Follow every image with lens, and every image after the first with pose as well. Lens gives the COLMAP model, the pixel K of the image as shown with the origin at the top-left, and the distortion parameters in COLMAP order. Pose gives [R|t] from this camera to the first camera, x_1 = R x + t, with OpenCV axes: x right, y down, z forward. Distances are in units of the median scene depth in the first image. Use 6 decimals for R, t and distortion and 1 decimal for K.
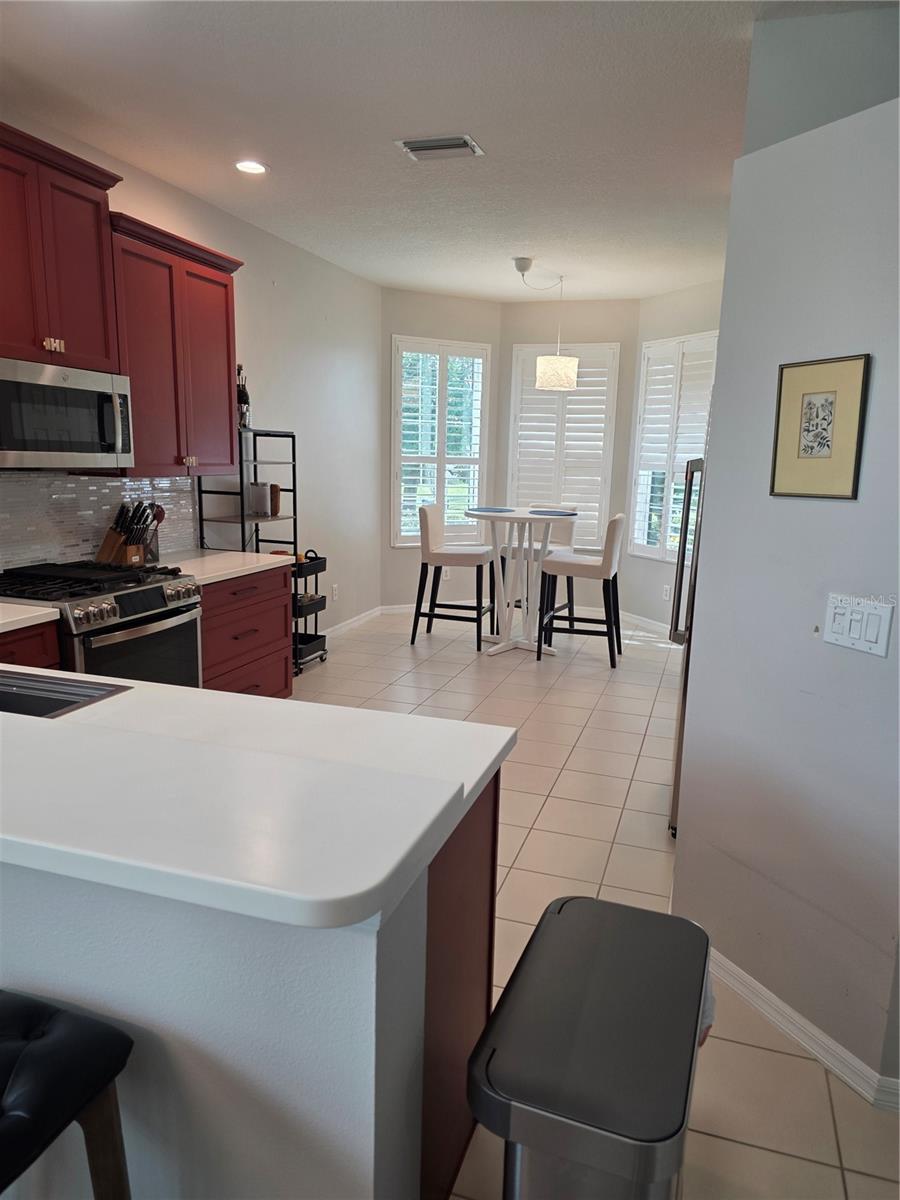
lens RADIAL K [[813.6, 0, 450.0], [0, 813.6, 600.0], [0, 0, 1]] dist [-0.000207, -0.000023]
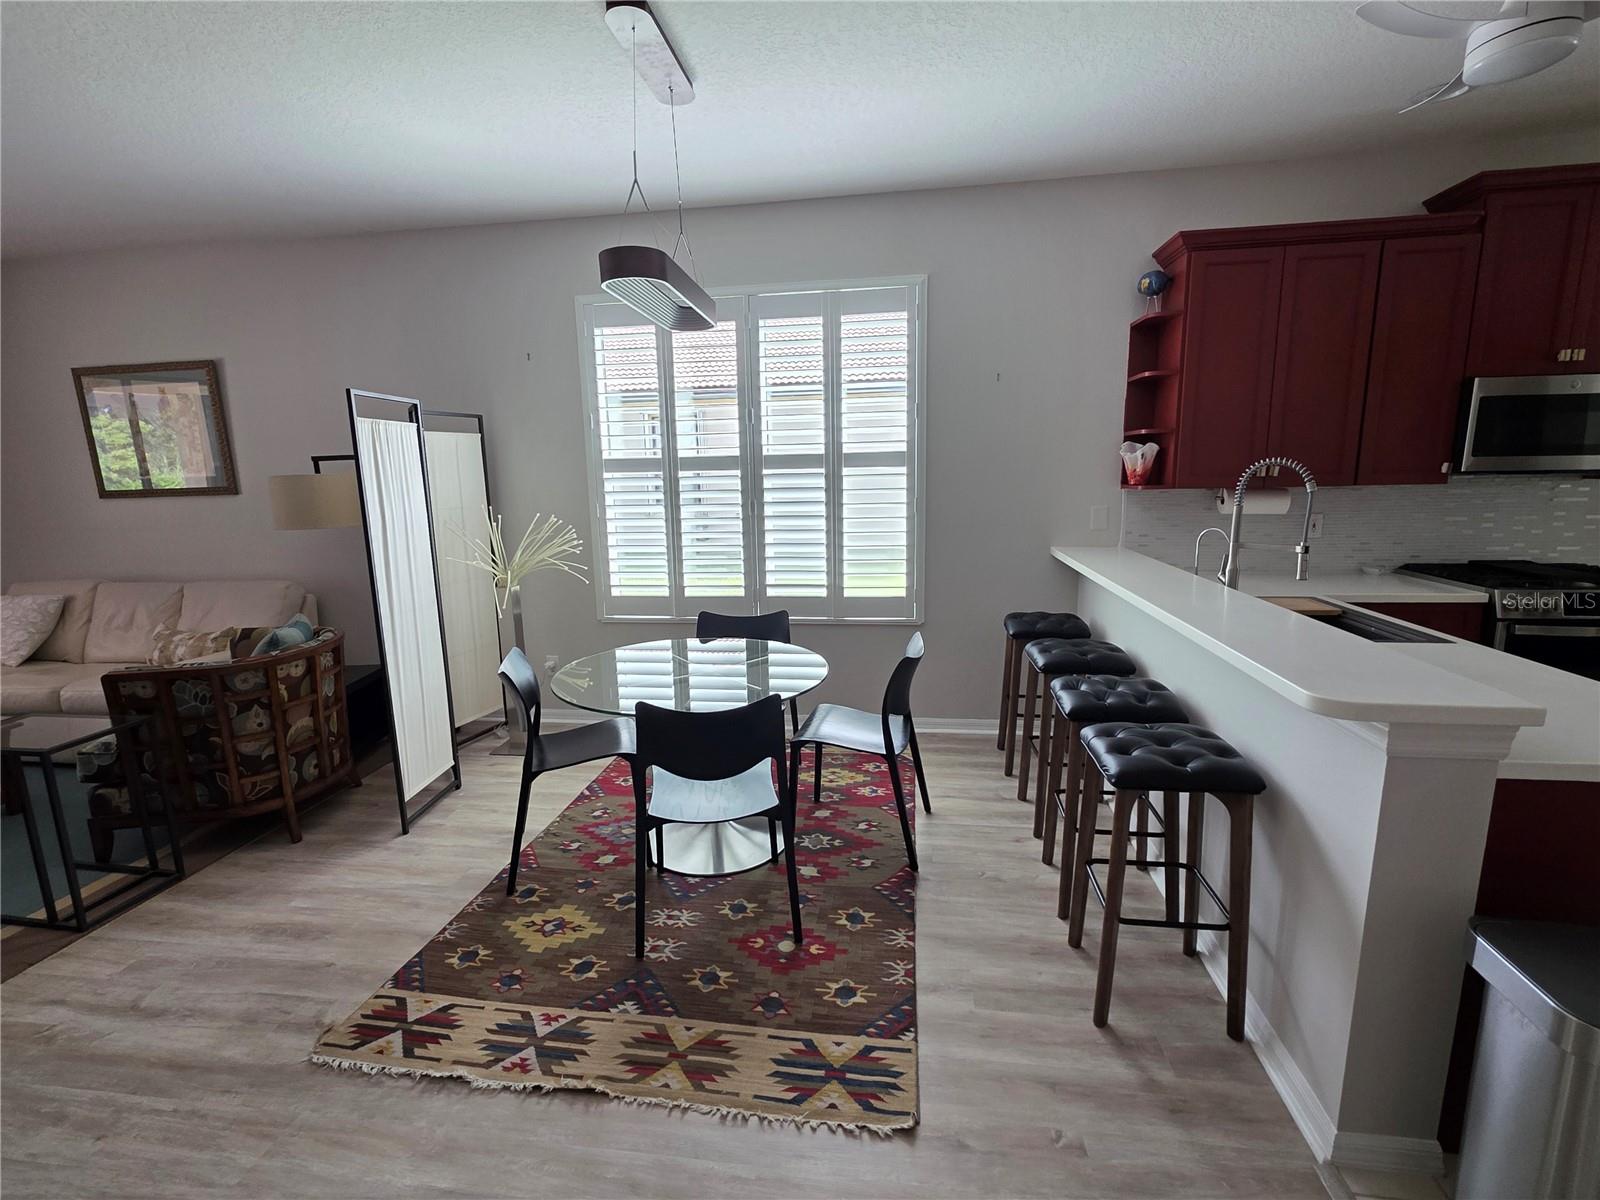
lens RADIAL K [[709.4, 0, 800.0], [0, 709.4, 600.0], [0, 0, 1]] dist [0.001258, 0.000316]
pose [[0.167756, 0.149620, -0.974408, 0.329067], [-0.147781, 0.981064, 0.125200, 0.036473], [0.974689, 0.122996, 0.186690, -0.128646]]
